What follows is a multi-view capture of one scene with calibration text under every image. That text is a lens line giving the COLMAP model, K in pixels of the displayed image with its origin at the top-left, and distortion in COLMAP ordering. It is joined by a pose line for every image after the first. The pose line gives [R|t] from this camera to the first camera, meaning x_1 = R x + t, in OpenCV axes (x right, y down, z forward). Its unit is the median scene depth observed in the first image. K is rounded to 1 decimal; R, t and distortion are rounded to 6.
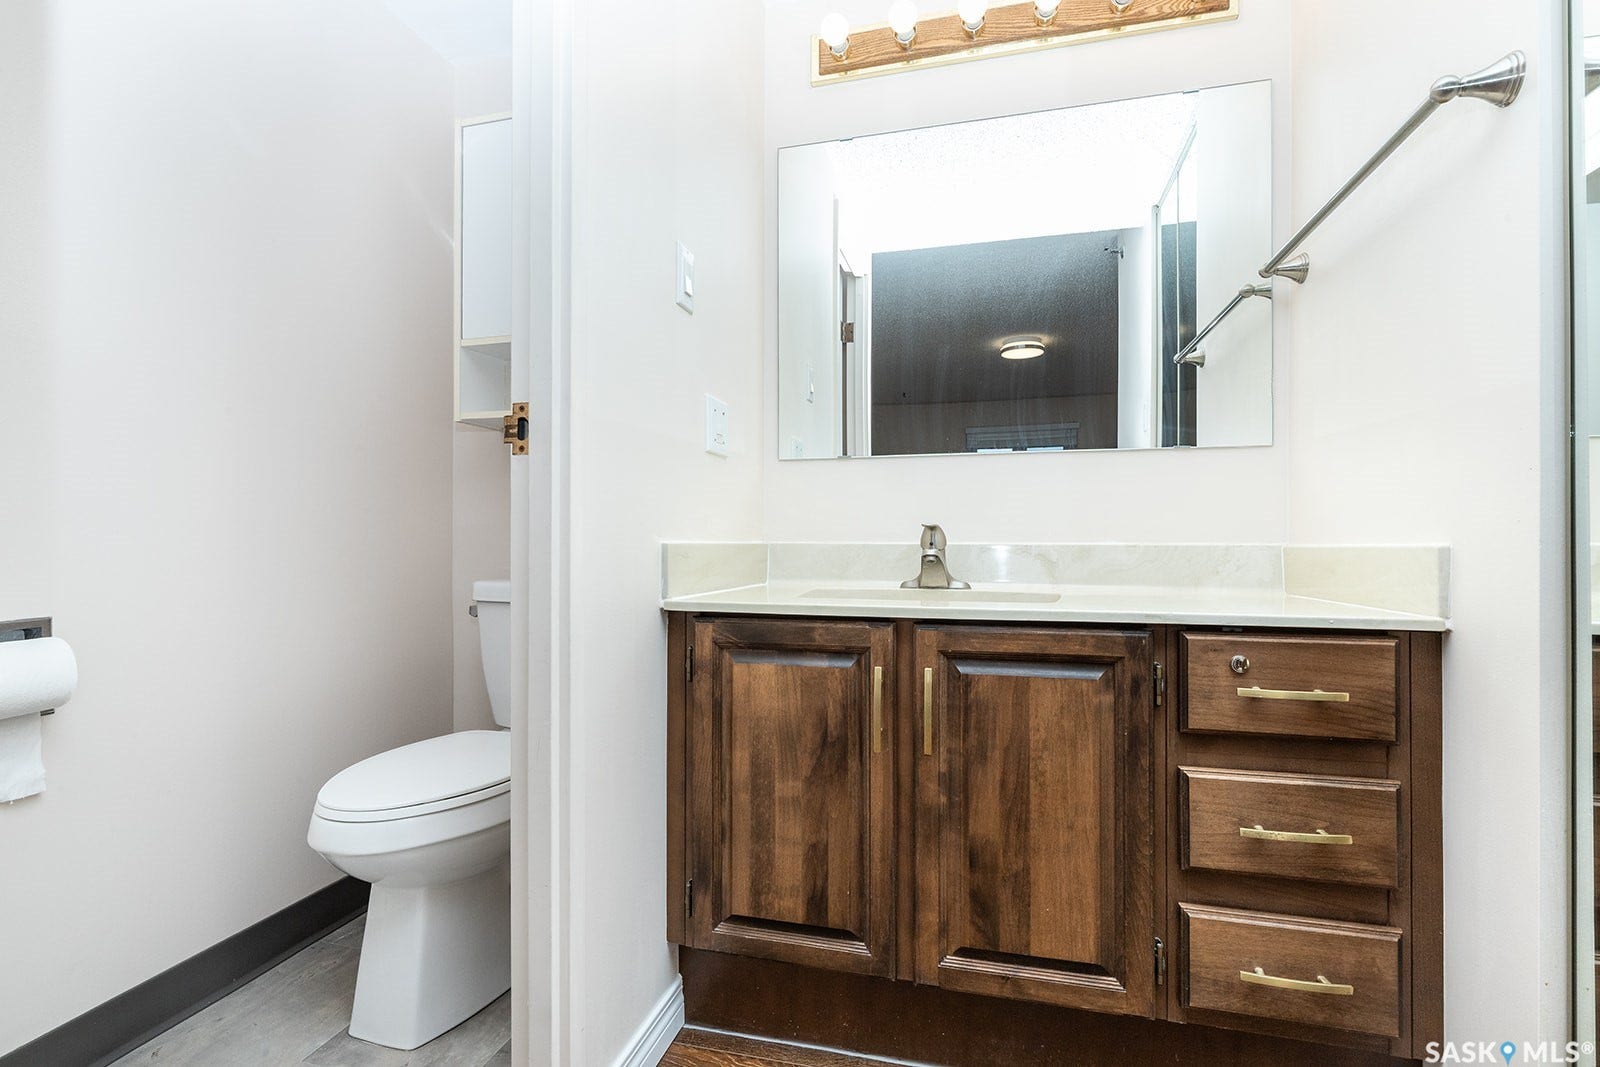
lens RADIAL K [[712.0, 0, 797.1], [0, 712.0, 541.0], [0, 0, 1]] dist [-0.000542, 0.001181]
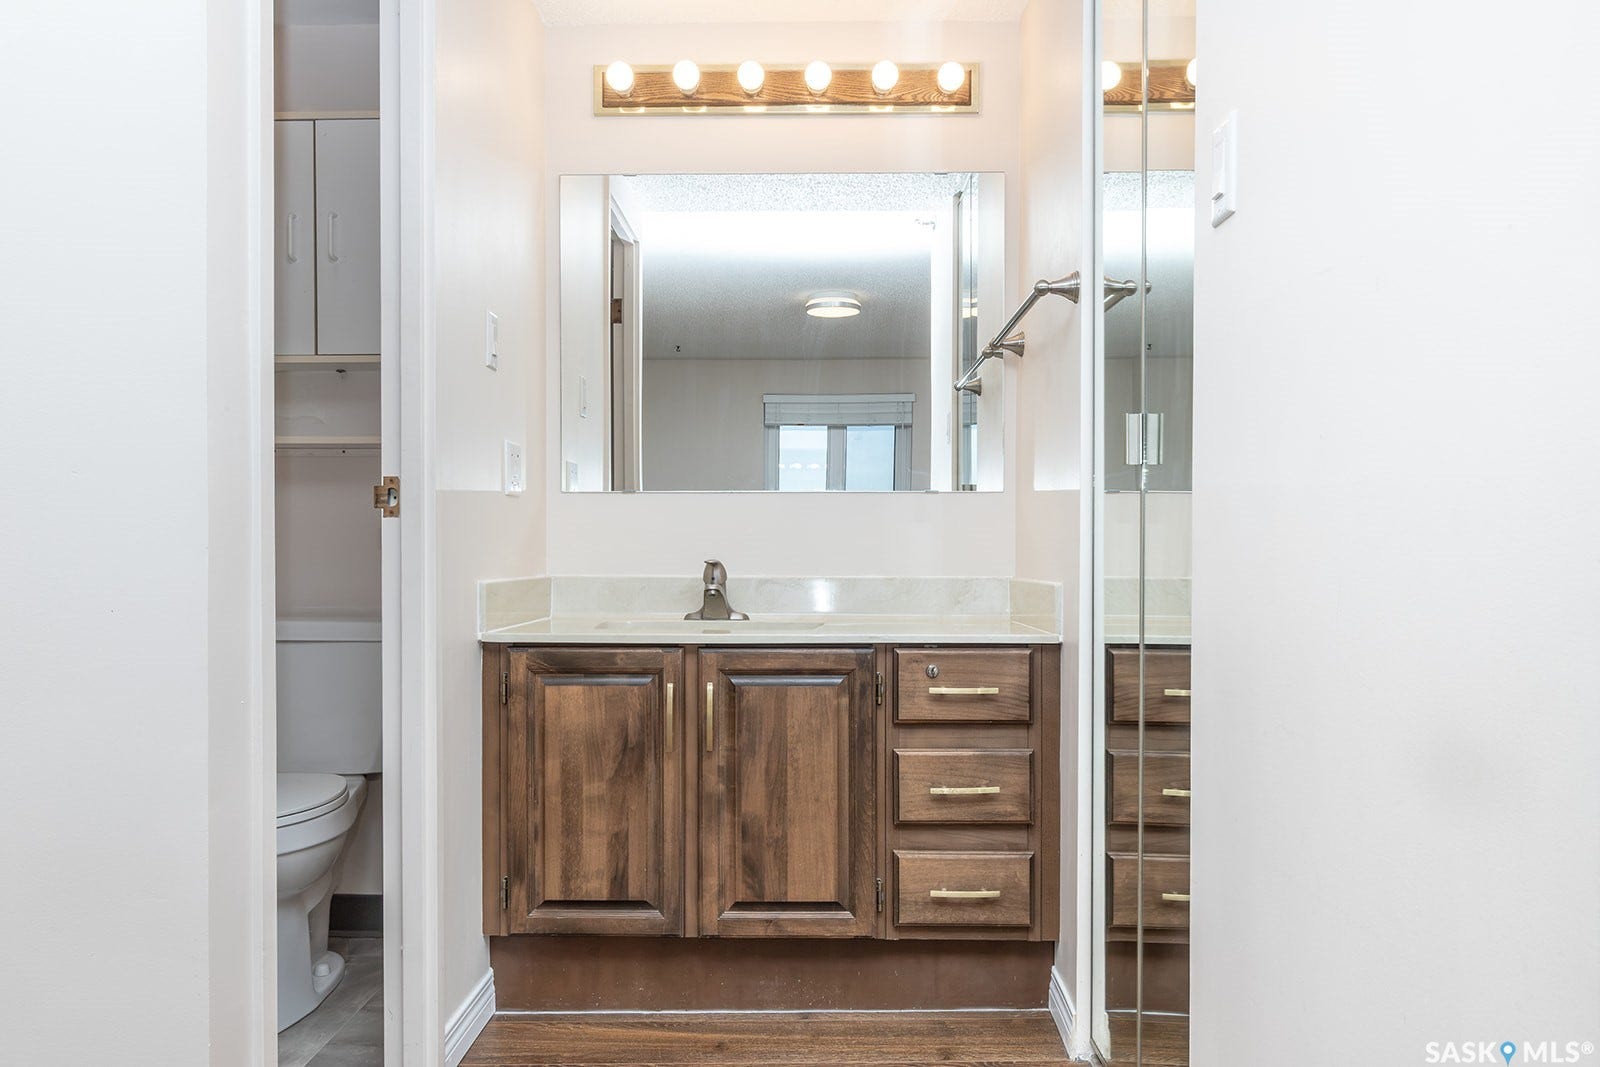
lens RADIAL K [[1155.6, 0, 771.8], [0, 1155.6, 548.8], [0, 0, 1]] dist [0.004793, -0.000327]
pose [[0.972918, -0.000454, 0.231151, -0.181027], [-0.000126, 0.999997, 0.002497, -0.062896], [-0.231152, -0.002459, 0.972915, -1.010169]]
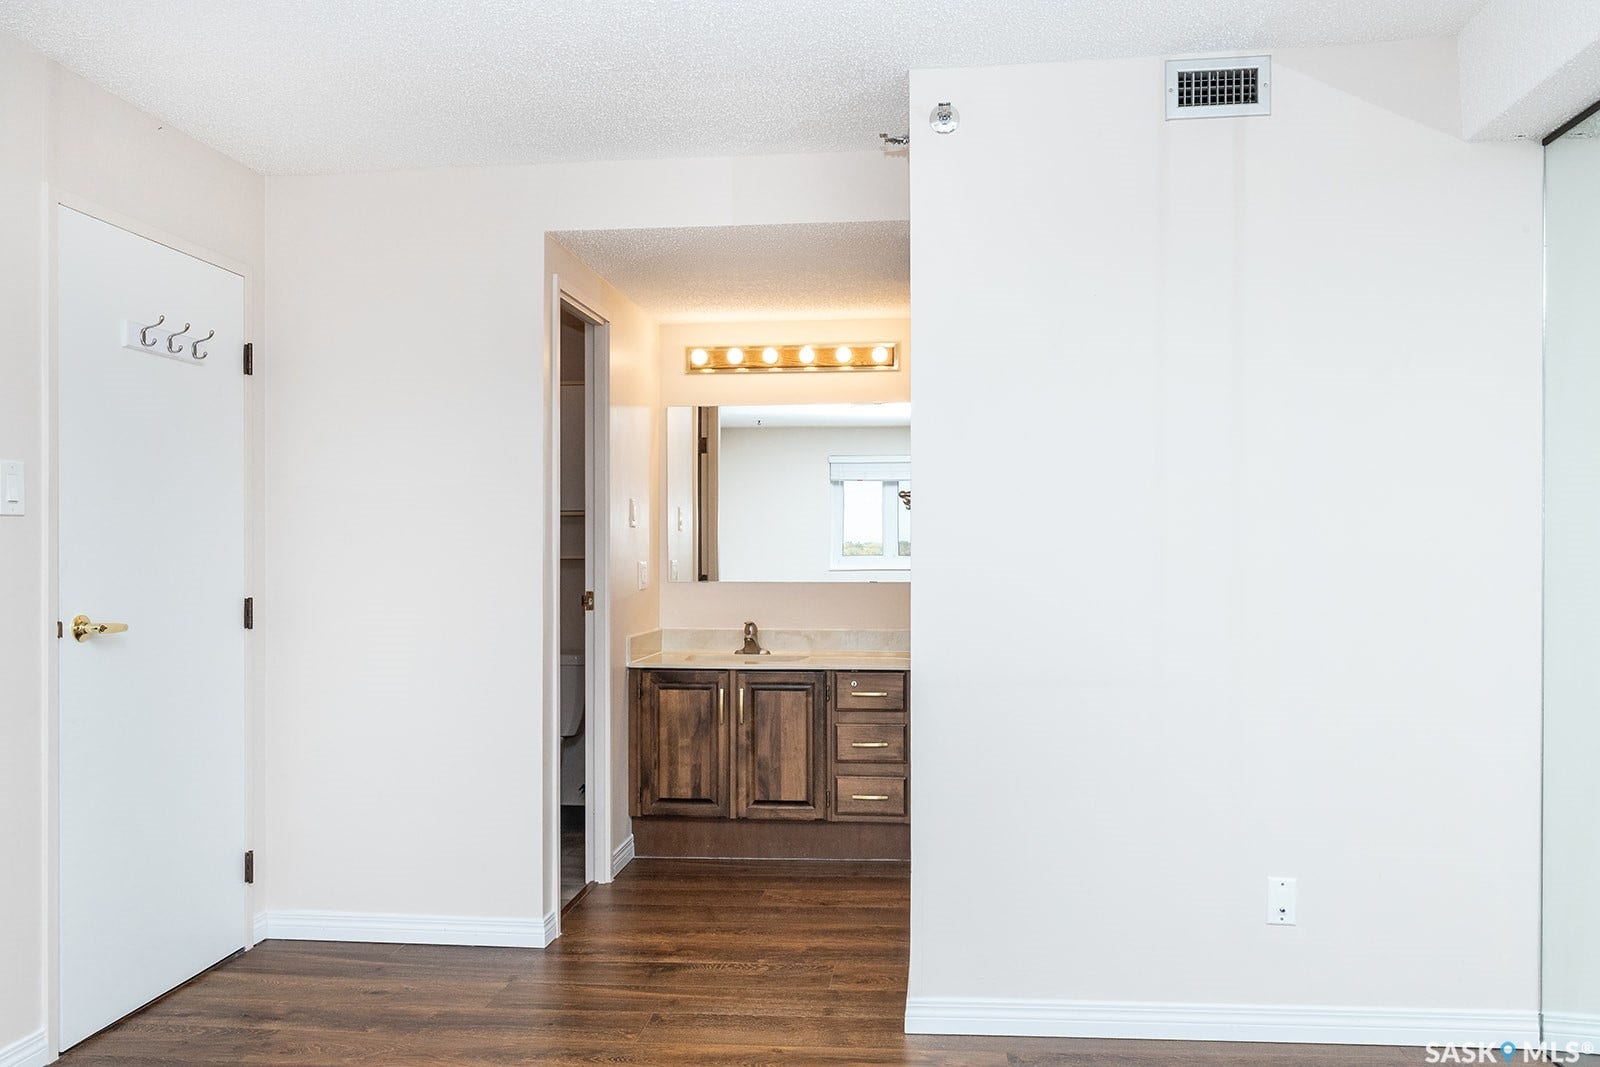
lens RADIAL K [[1155.6, 0, 772.4], [0, 1155.6, 512.5], [0, 0, 1]] dist [0.004793, -0.000327]
pose [[0.989659, 0.002331, 0.143423, -0.292678], [0.003312, 0.999230, -0.039088, -0.280839], [-0.143403, 0.039159, 0.988889, -3.055187]]
